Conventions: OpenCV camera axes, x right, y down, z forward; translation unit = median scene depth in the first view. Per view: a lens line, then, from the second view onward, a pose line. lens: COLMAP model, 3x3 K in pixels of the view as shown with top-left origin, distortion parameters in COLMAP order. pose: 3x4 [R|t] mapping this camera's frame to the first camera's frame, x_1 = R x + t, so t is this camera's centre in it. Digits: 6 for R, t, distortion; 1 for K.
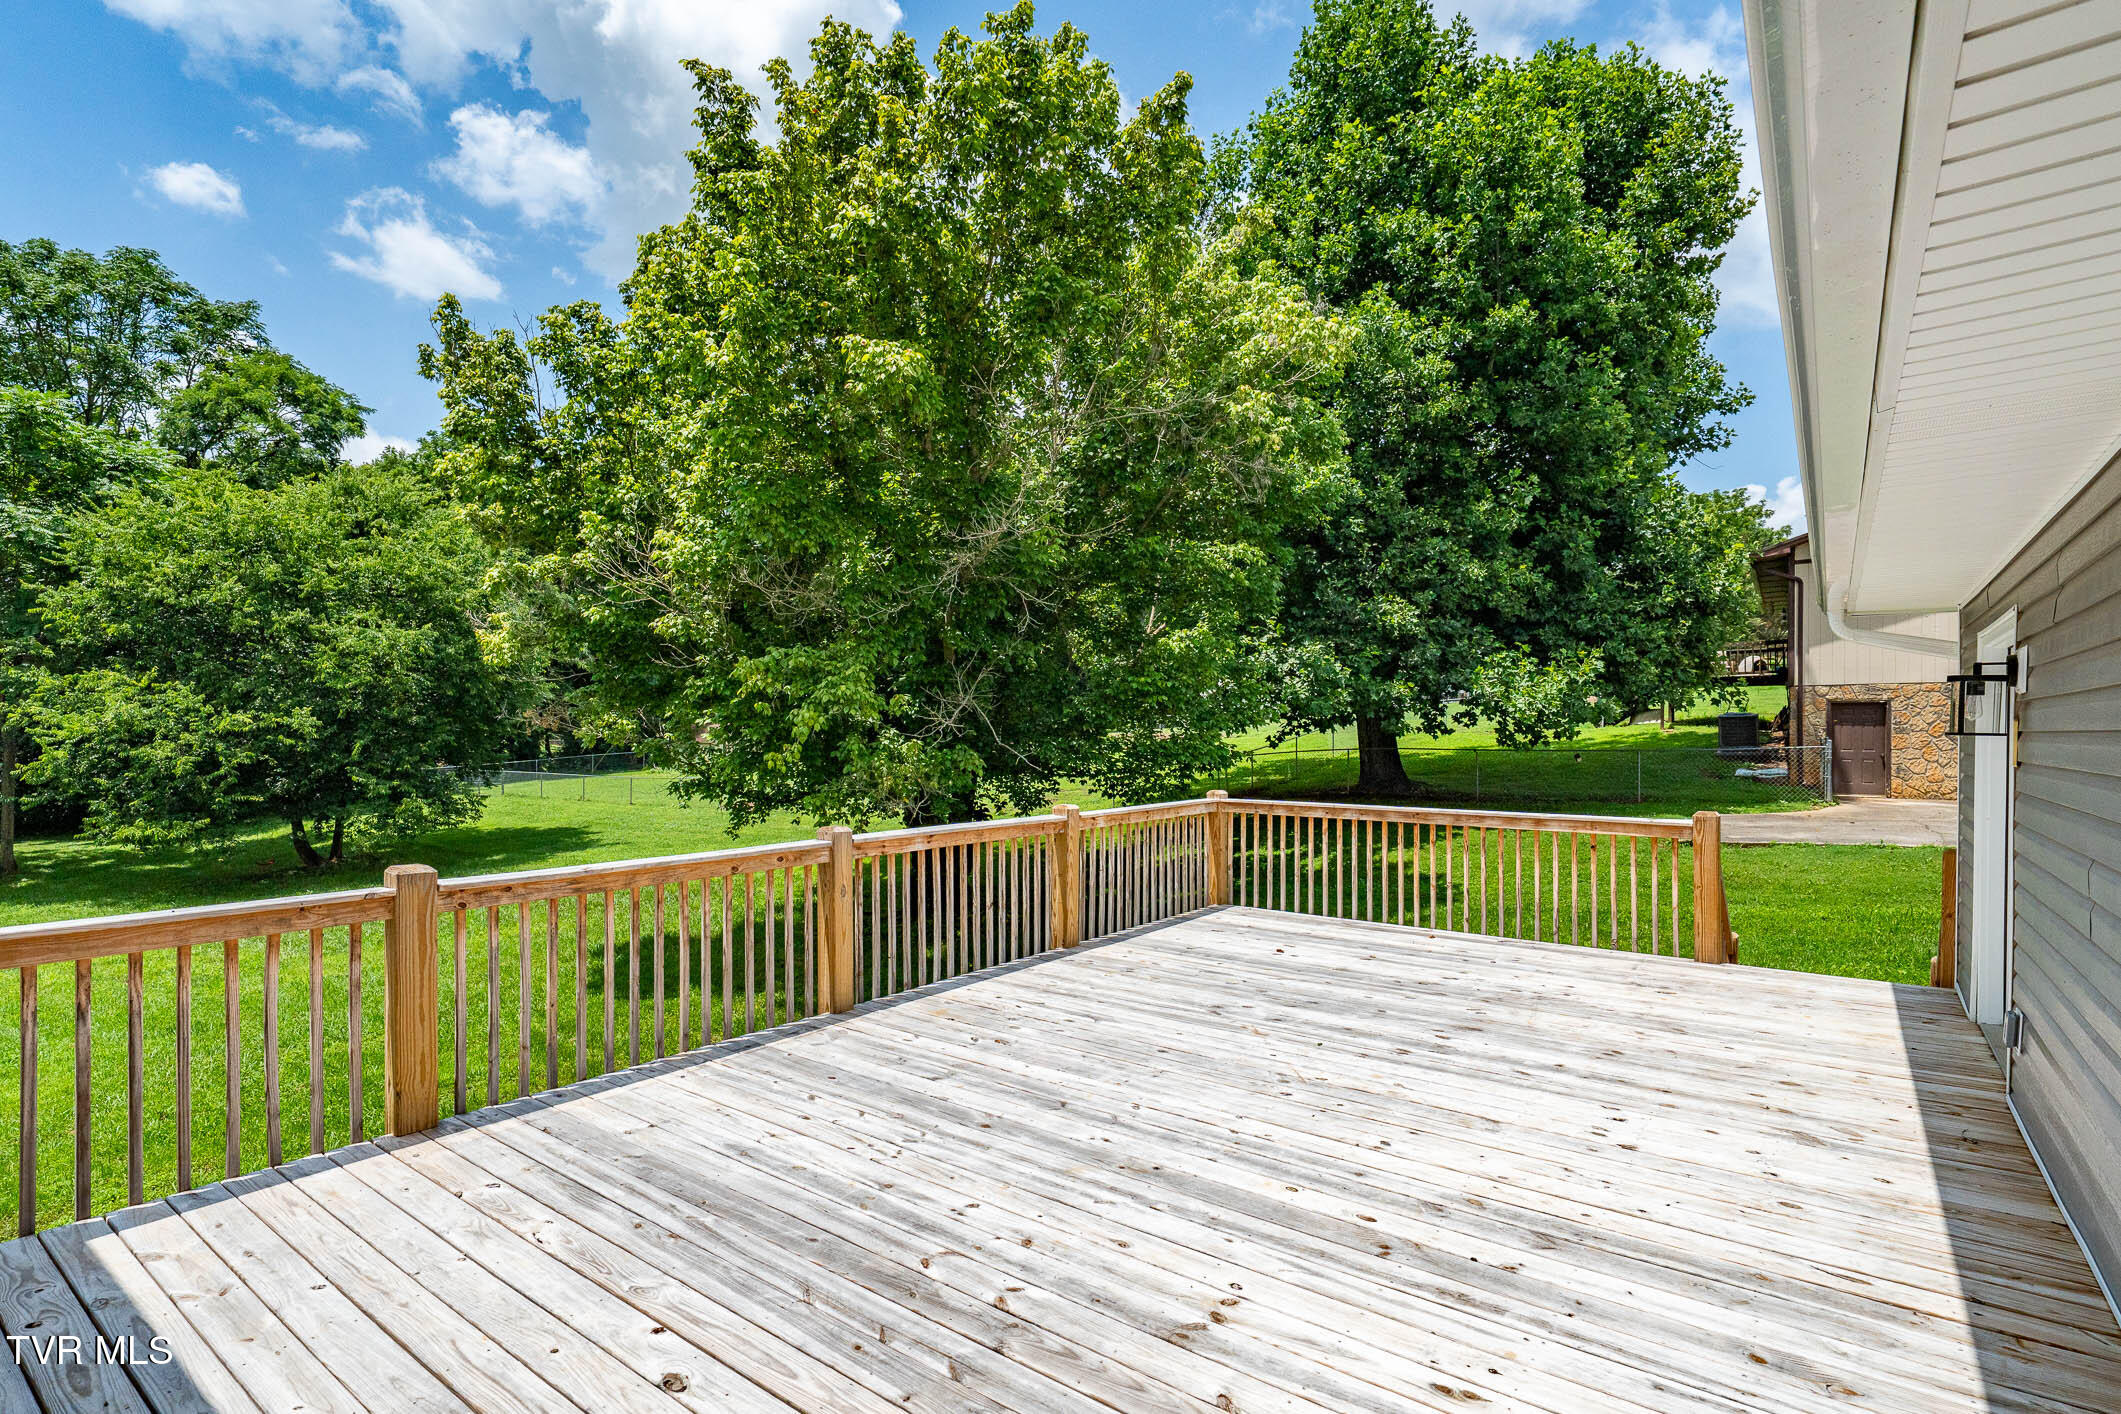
lens RADIAL K [[983.6, 0, 1105.6], [0, 983.6, 734.8], [0, 0, 1]] dist [0.000708, 0.001182]
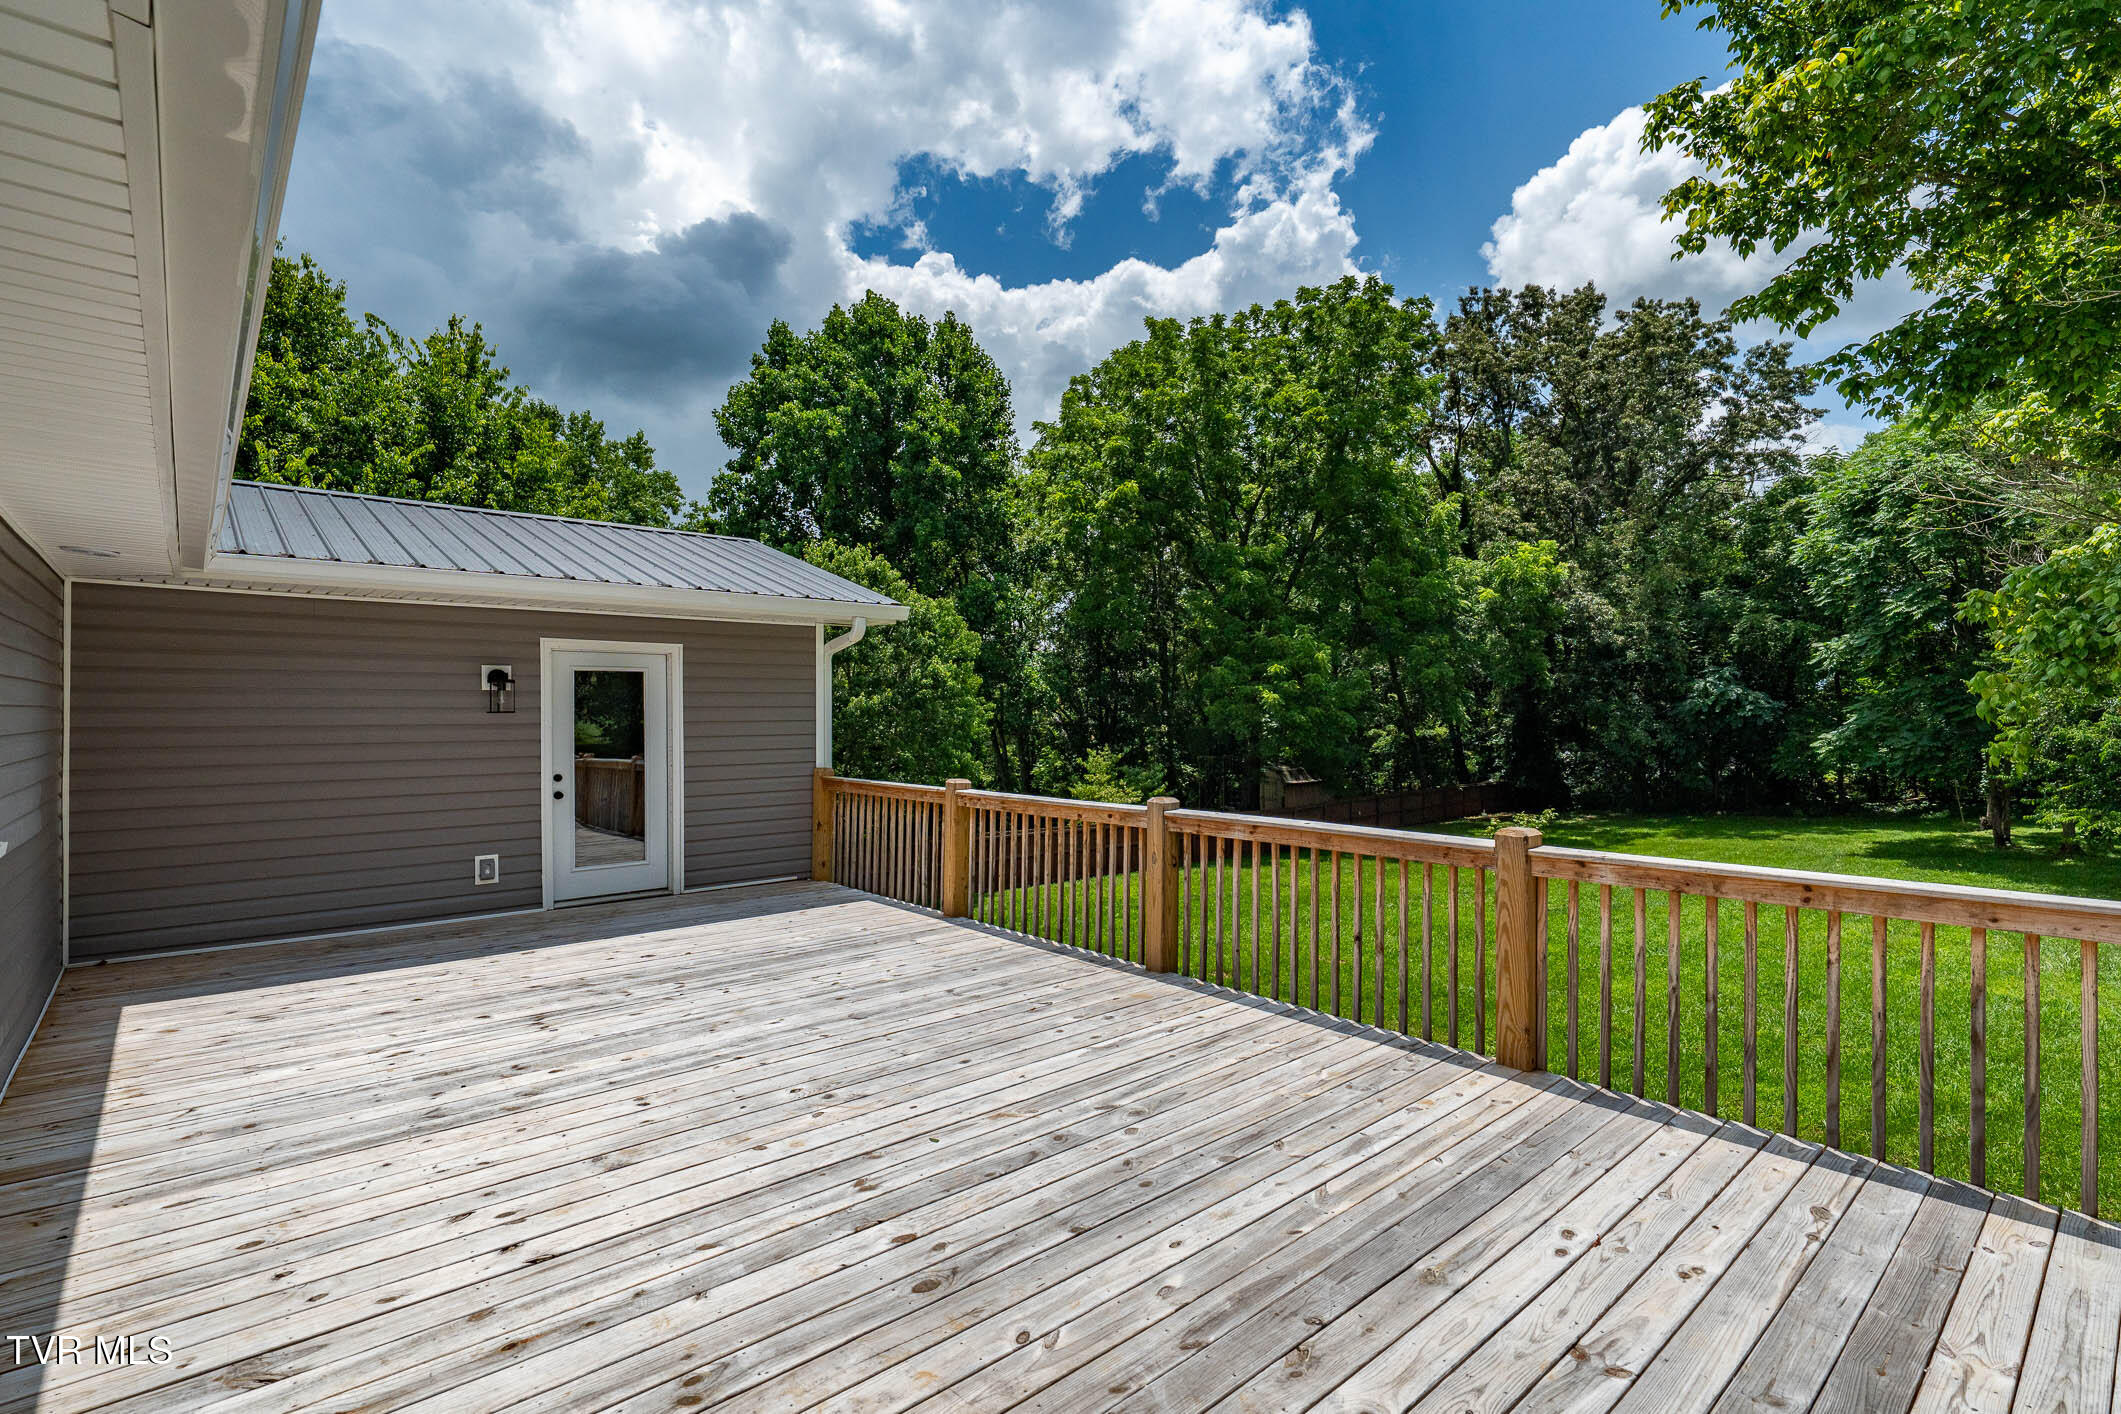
lens RADIAL K [[990.6, 0, 990.2], [0, 990.6, 703.0], [0, 0, 1]] dist [0.002122, 0.000147]
pose [[-0.252187, -0.009044, -0.967636, 0.640604], [-0.001867, 0.999959, -0.008860, 0.000352], [0.967677, -0.000428, -0.252193, 0.857987]]
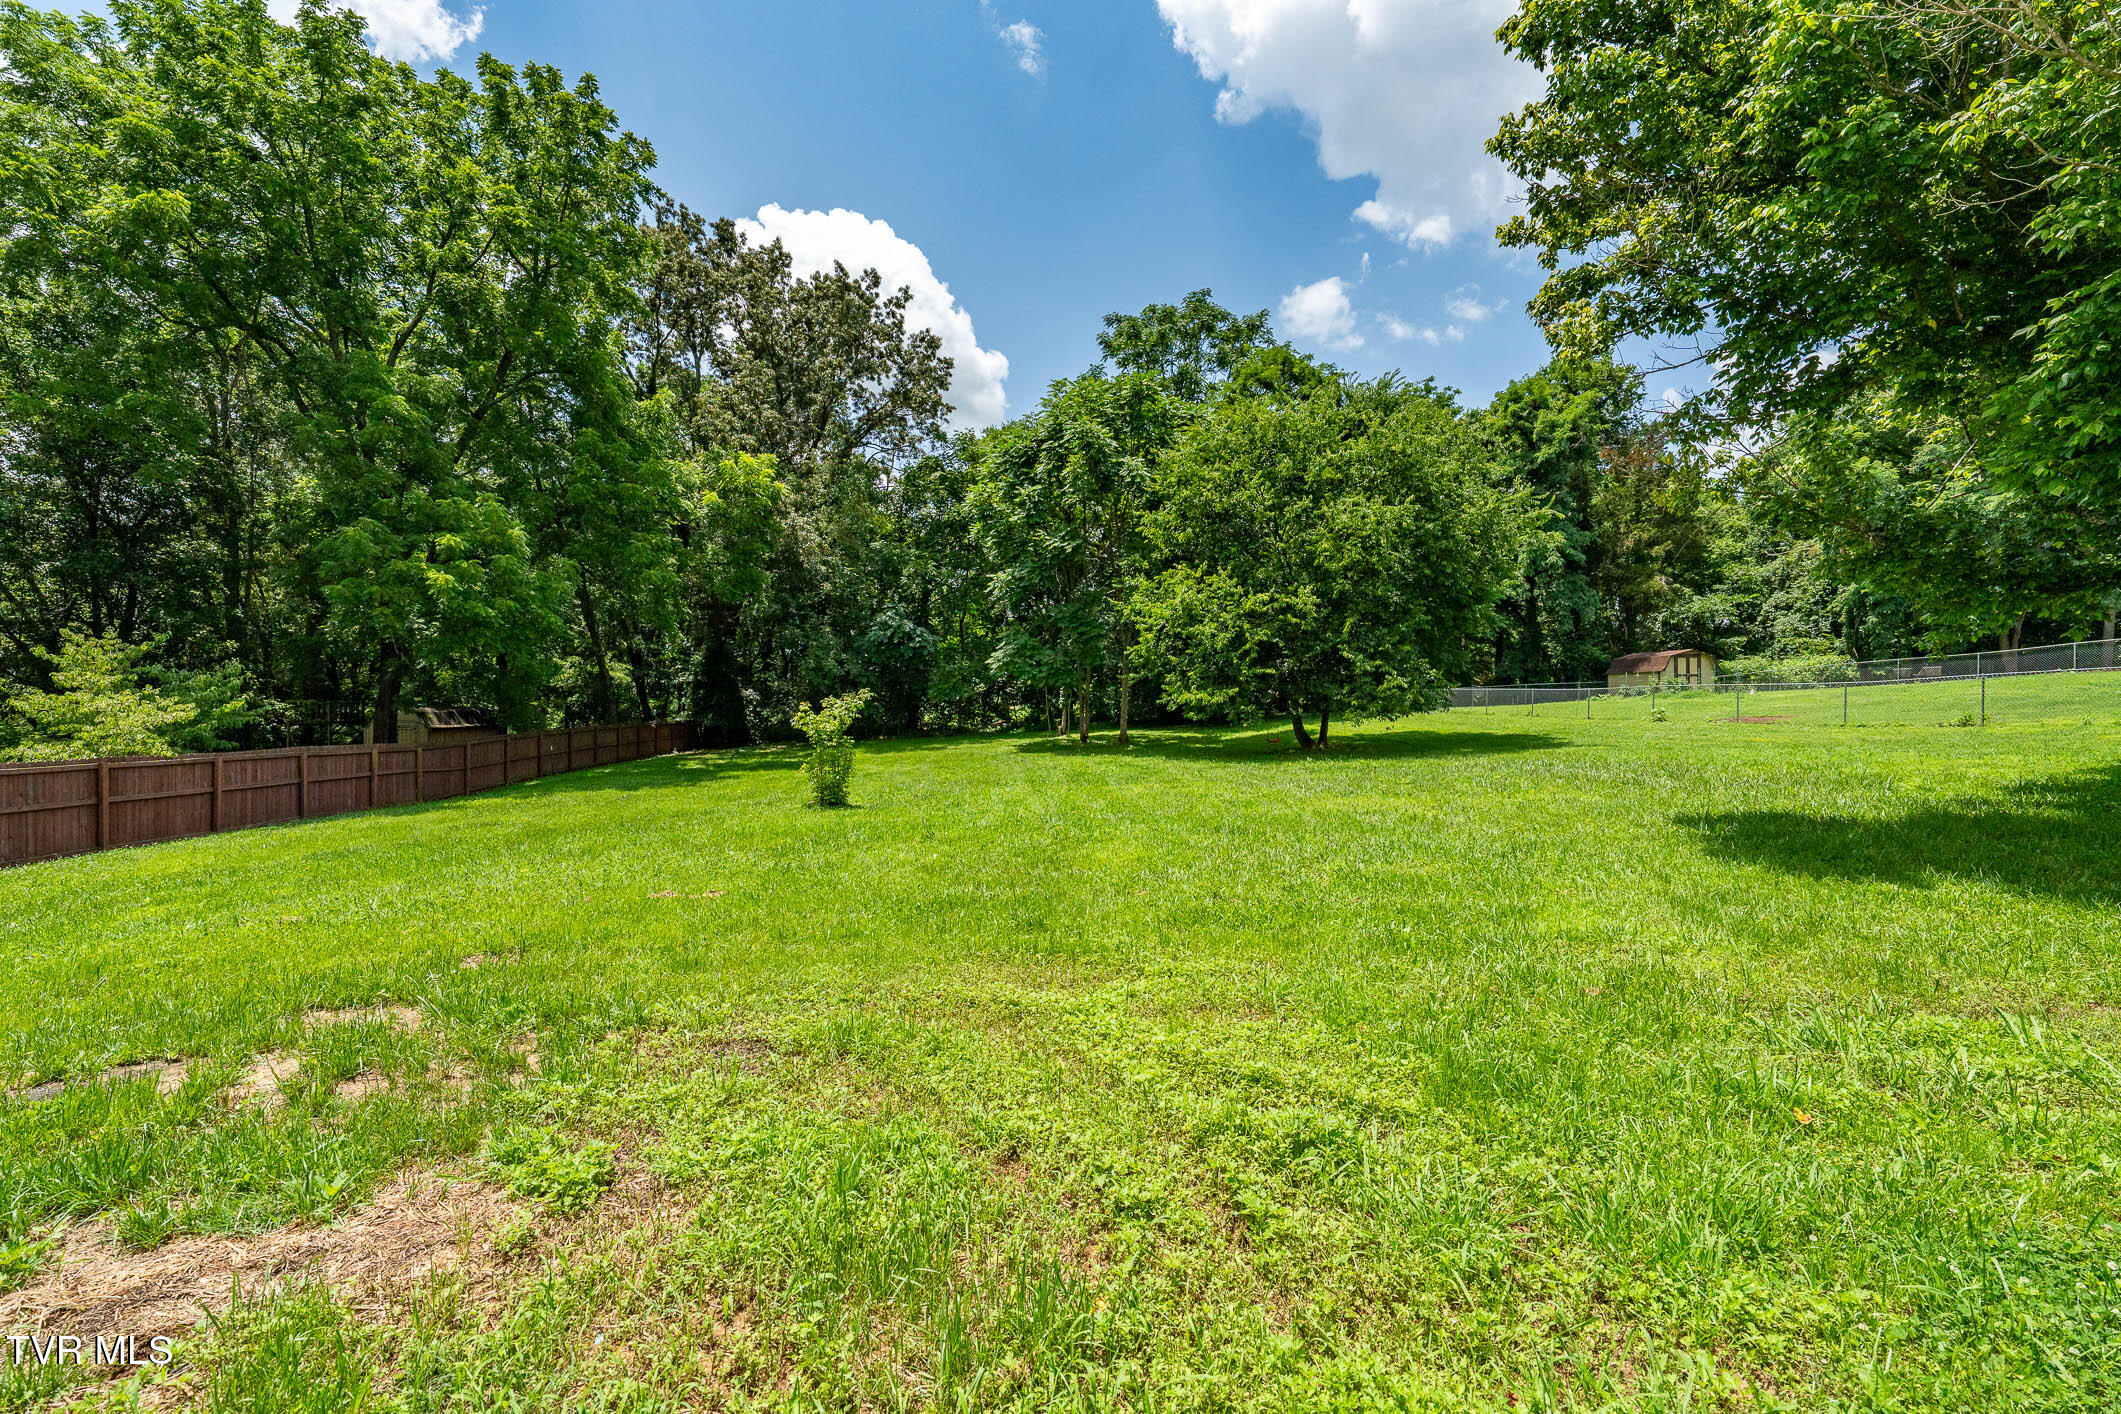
lens RADIAL K [[927.9, 0, 1071.6], [0, 927.9, 700.0], [0, 0, 1]] dist [0.001129, -0.000455]
pose [[0.618044, 0.014210, -0.786015, -0.668306], [-0.016380, 0.999852, 0.005196, 0.339325], [0.785973, 0.009663, 0.618186, 0.668433]]
